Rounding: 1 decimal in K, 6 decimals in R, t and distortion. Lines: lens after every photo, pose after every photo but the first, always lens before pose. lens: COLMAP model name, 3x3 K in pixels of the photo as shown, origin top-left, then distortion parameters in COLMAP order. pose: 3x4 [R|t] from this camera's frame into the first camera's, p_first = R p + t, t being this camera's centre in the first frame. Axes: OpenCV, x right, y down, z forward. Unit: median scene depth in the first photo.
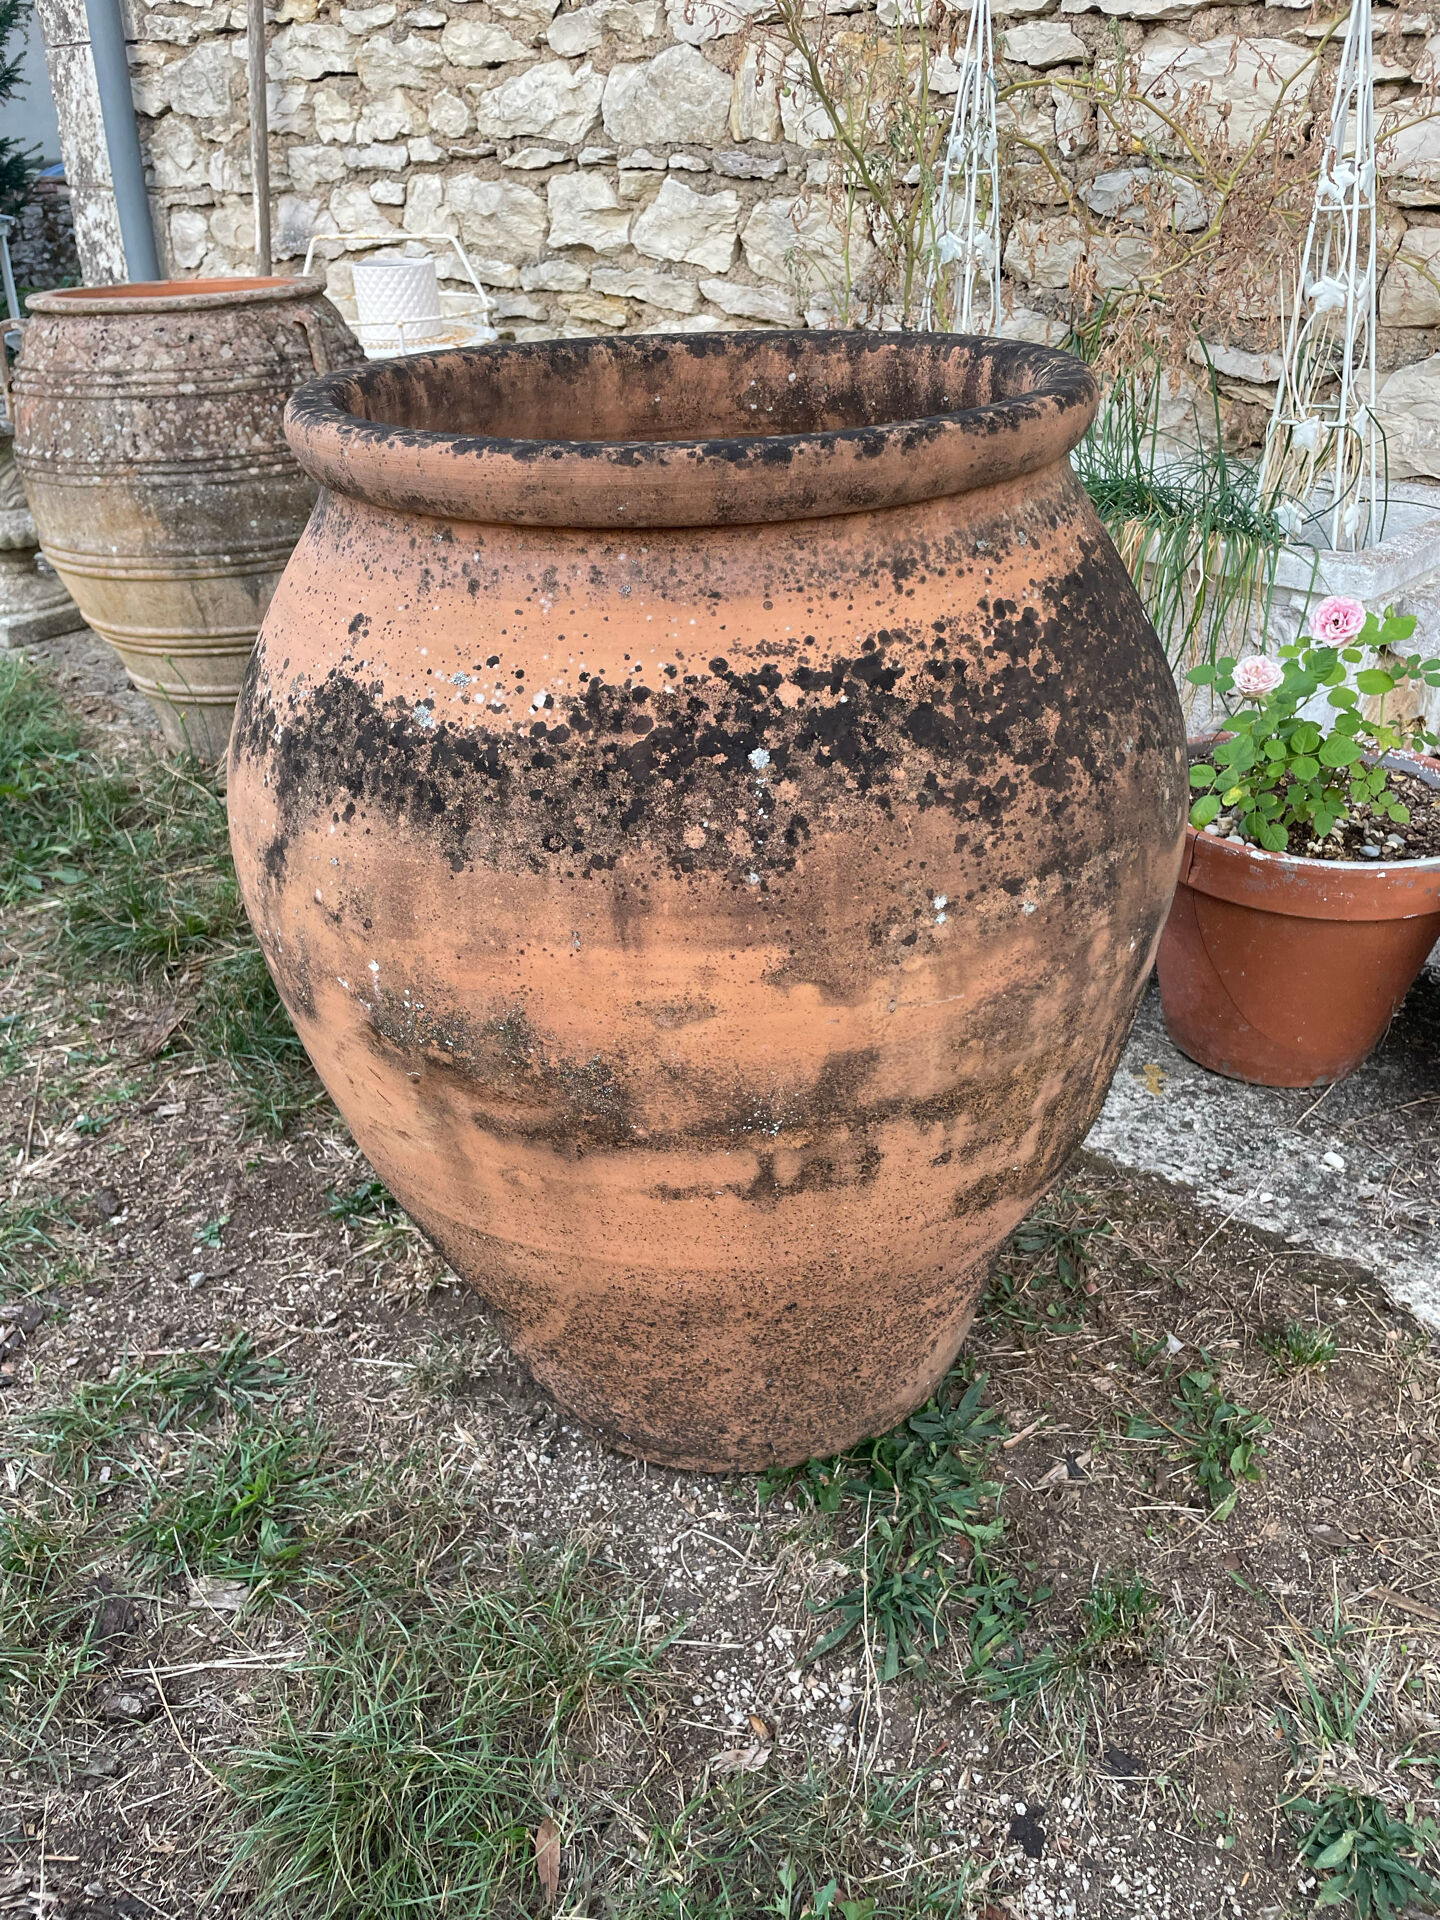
lens RADIAL K [[1457.8, 0, 718.8], [0, 1457.8, 977.5], [0, 0, 1]] dist [0.084266, -0.108001]
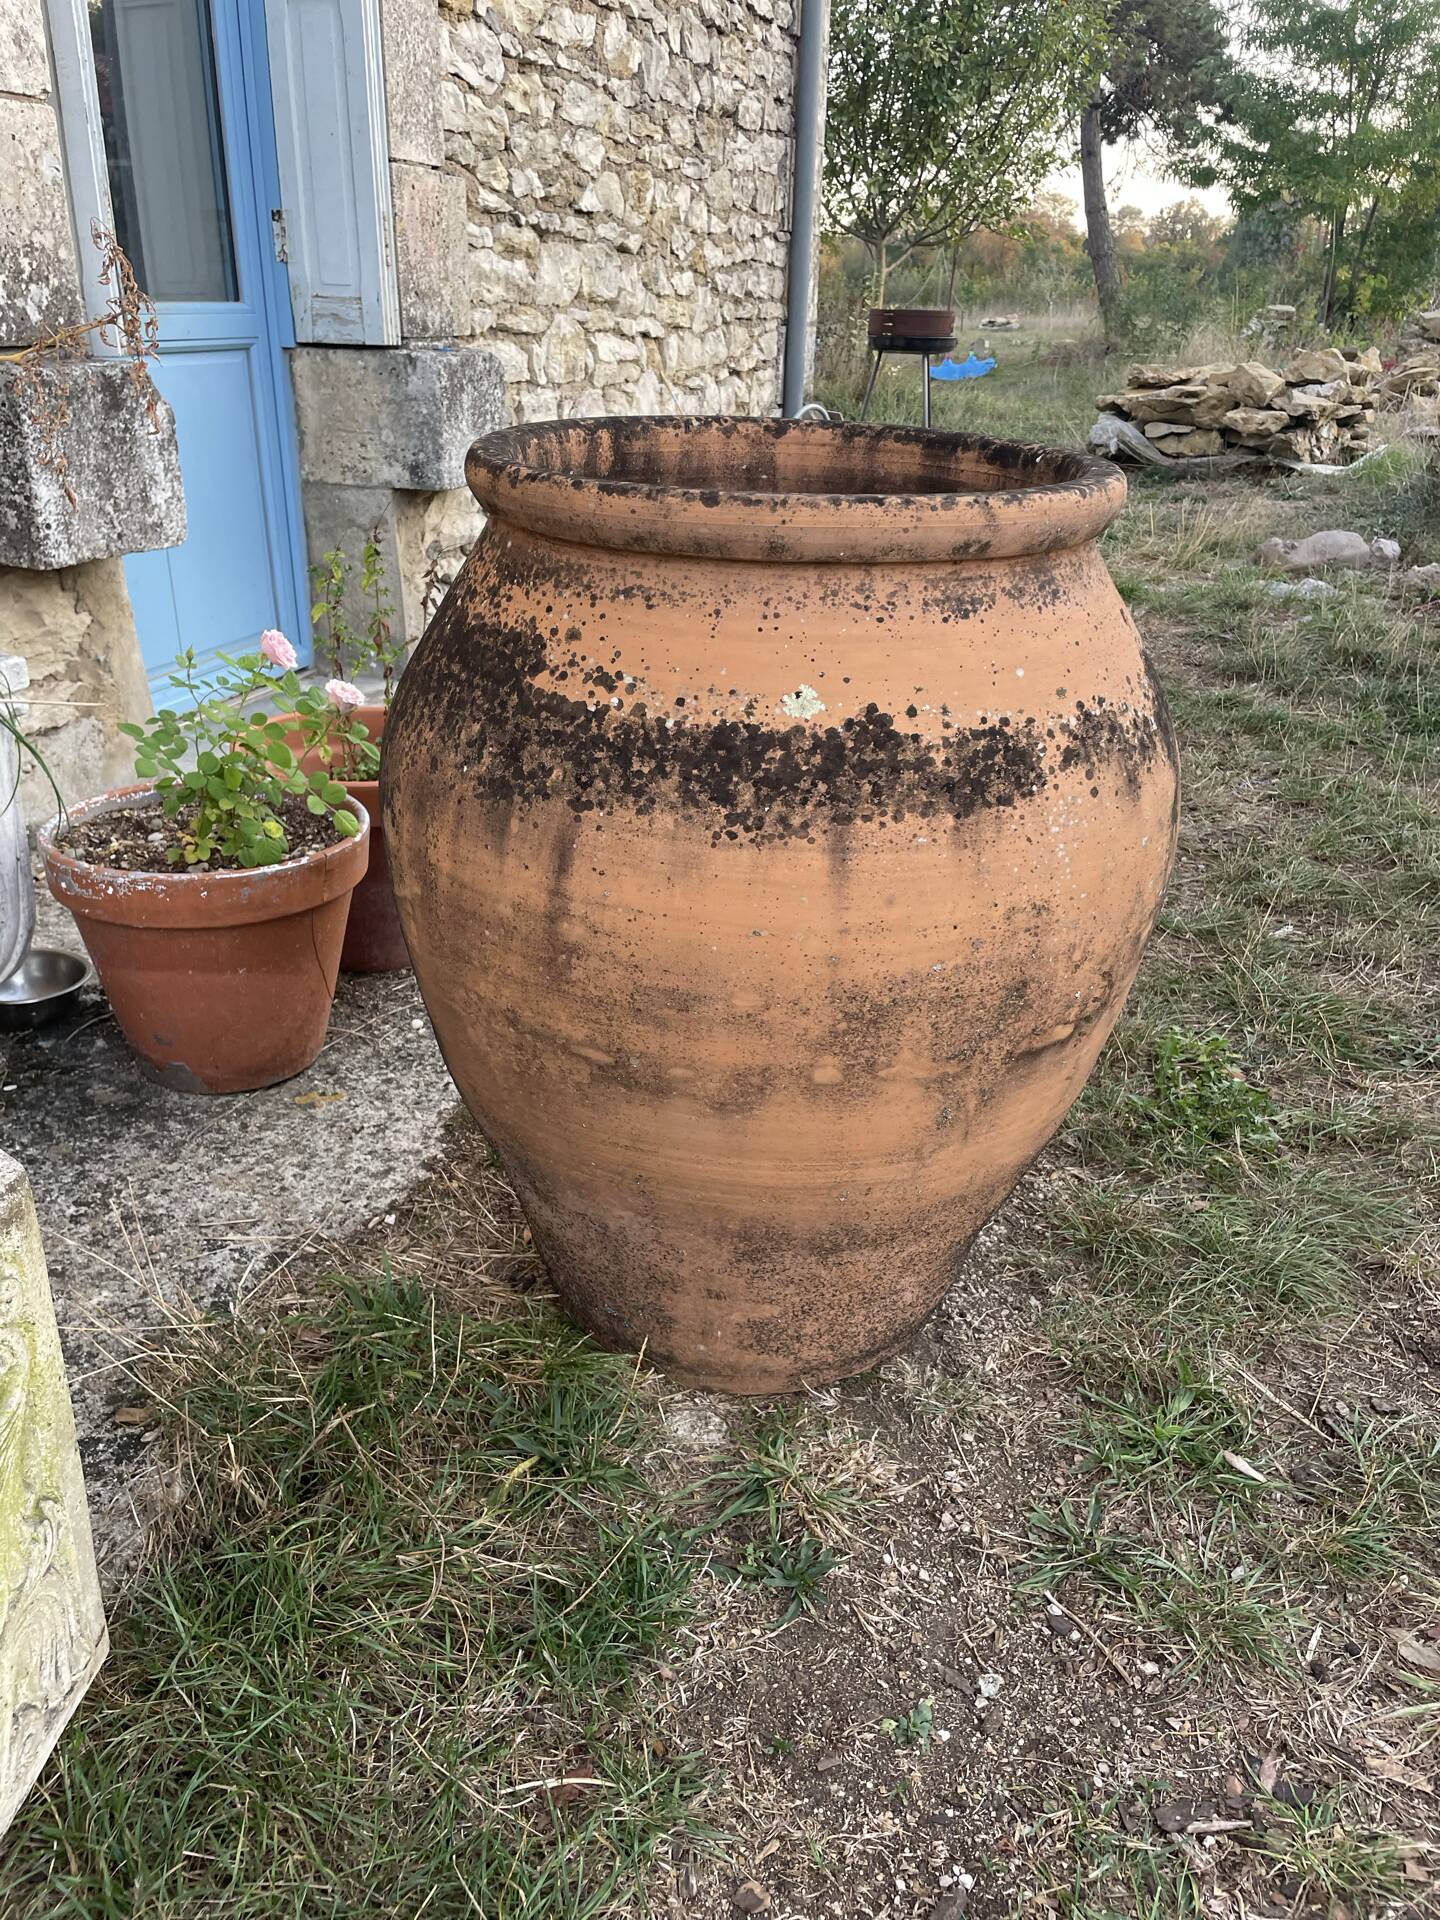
lens RADIAL K [[1448.5, 0, 725.5], [0, 1448.5, 955.8], [0, 0, 1]] dist [0.091046, -0.117822]
pose [[-0.431168, -0.376748, 0.819850, -1.325478], [0.427043, 0.715222, 0.553255, -0.930346], [-0.794813, 0.588658, -0.147493, 1.700406]]
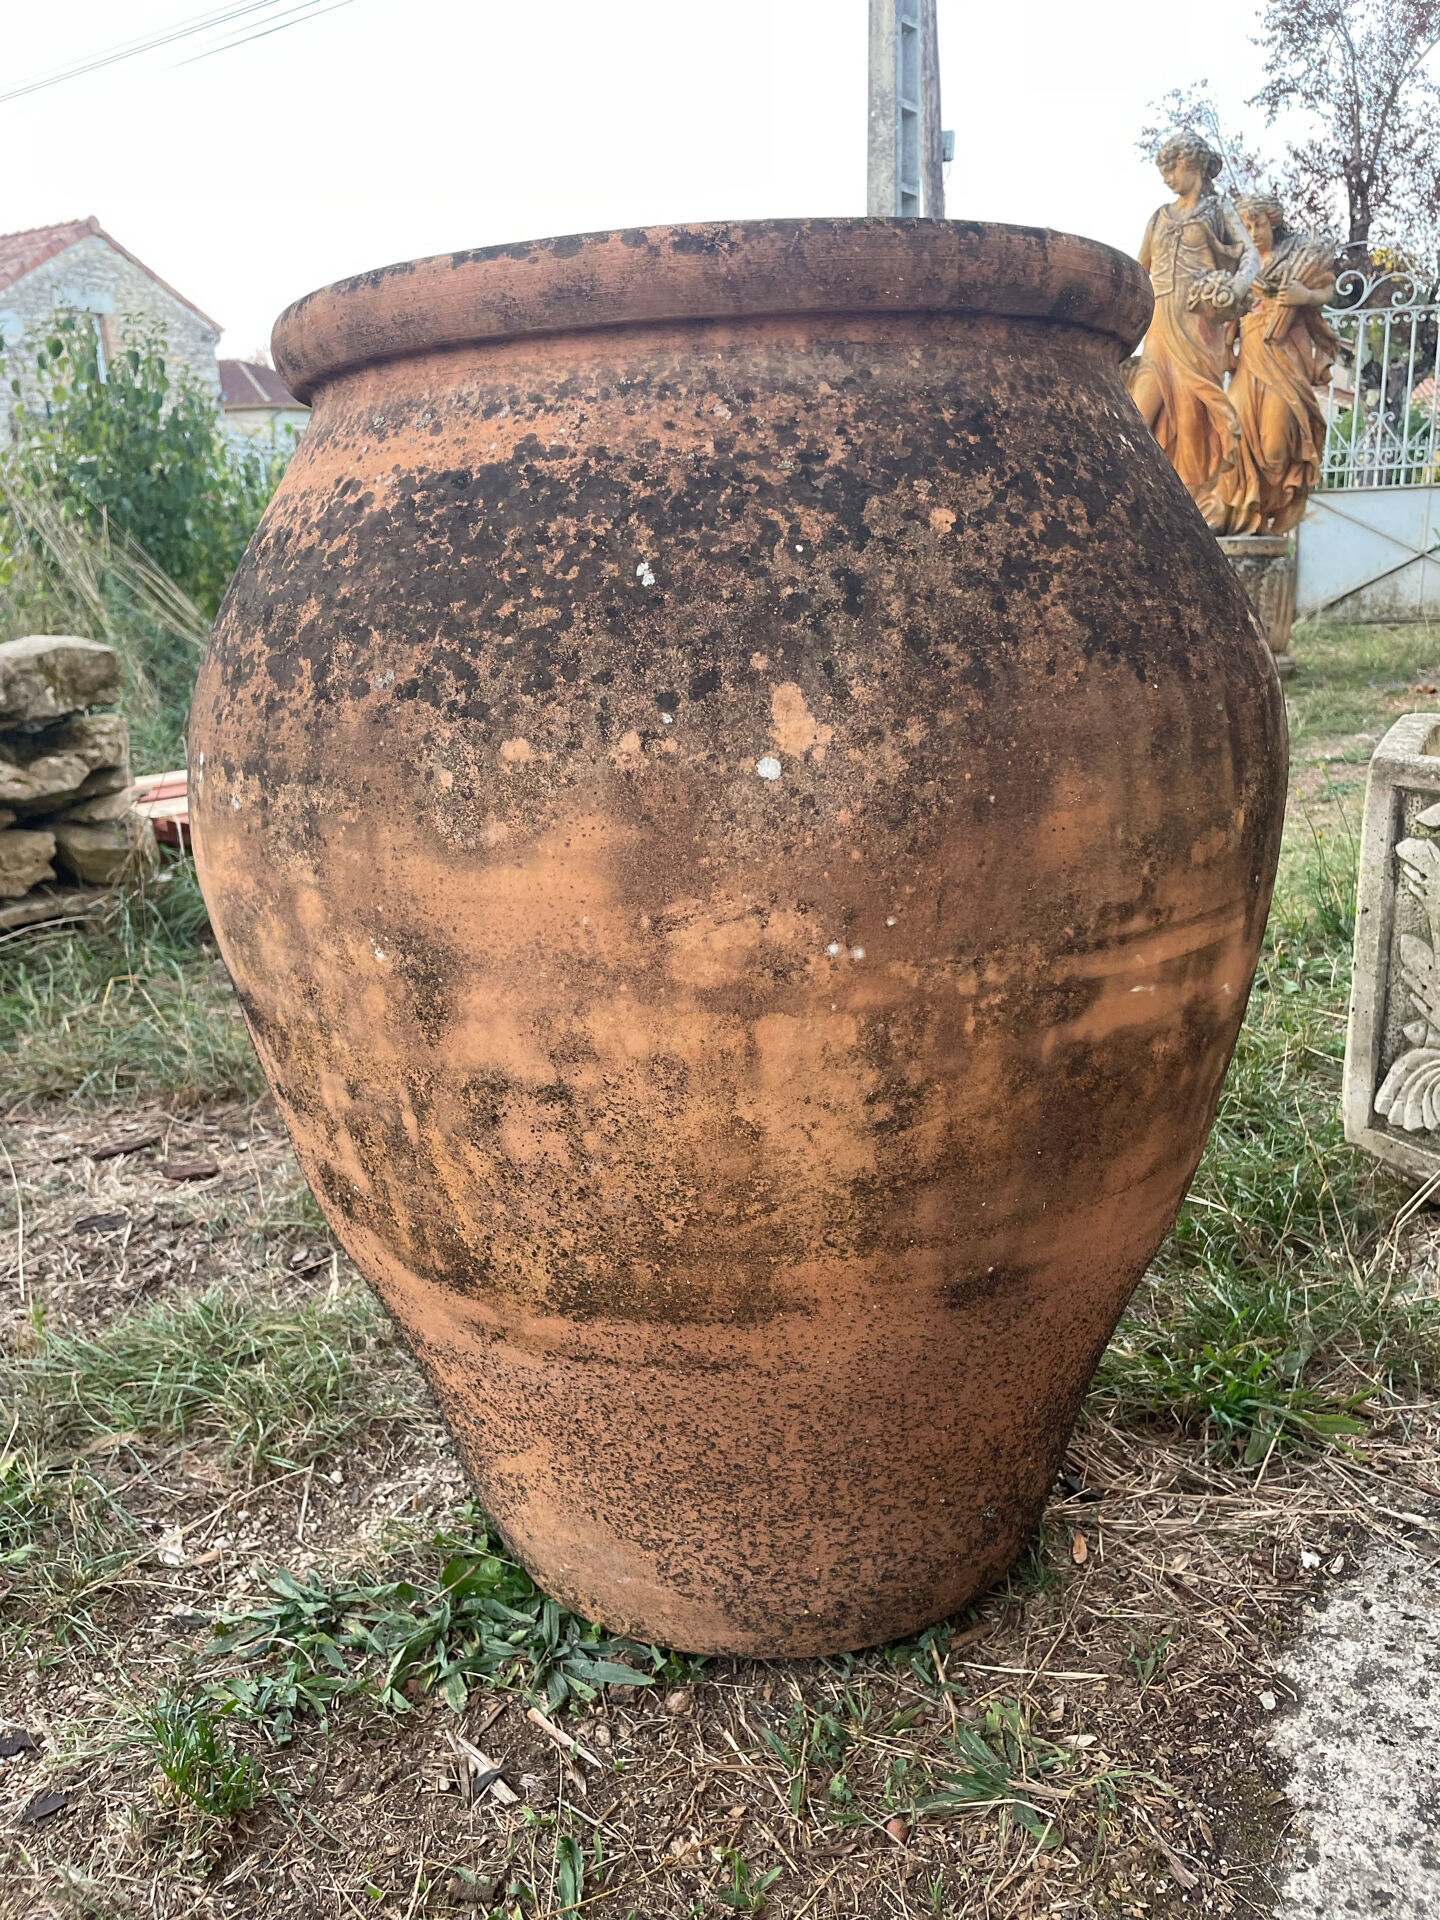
lens RADIAL K [[1458.0, 0, 707.1], [0, 1458.0, 979.2], [0, 0, 1]] dist [0.089245, -0.119087]
pose [[0.130655, 0.292399, -0.947329, 1.146690], [-0.448518, 0.869581, 0.206543, -0.272323], [0.884172, 0.397909, 0.244761, 1.083676]]
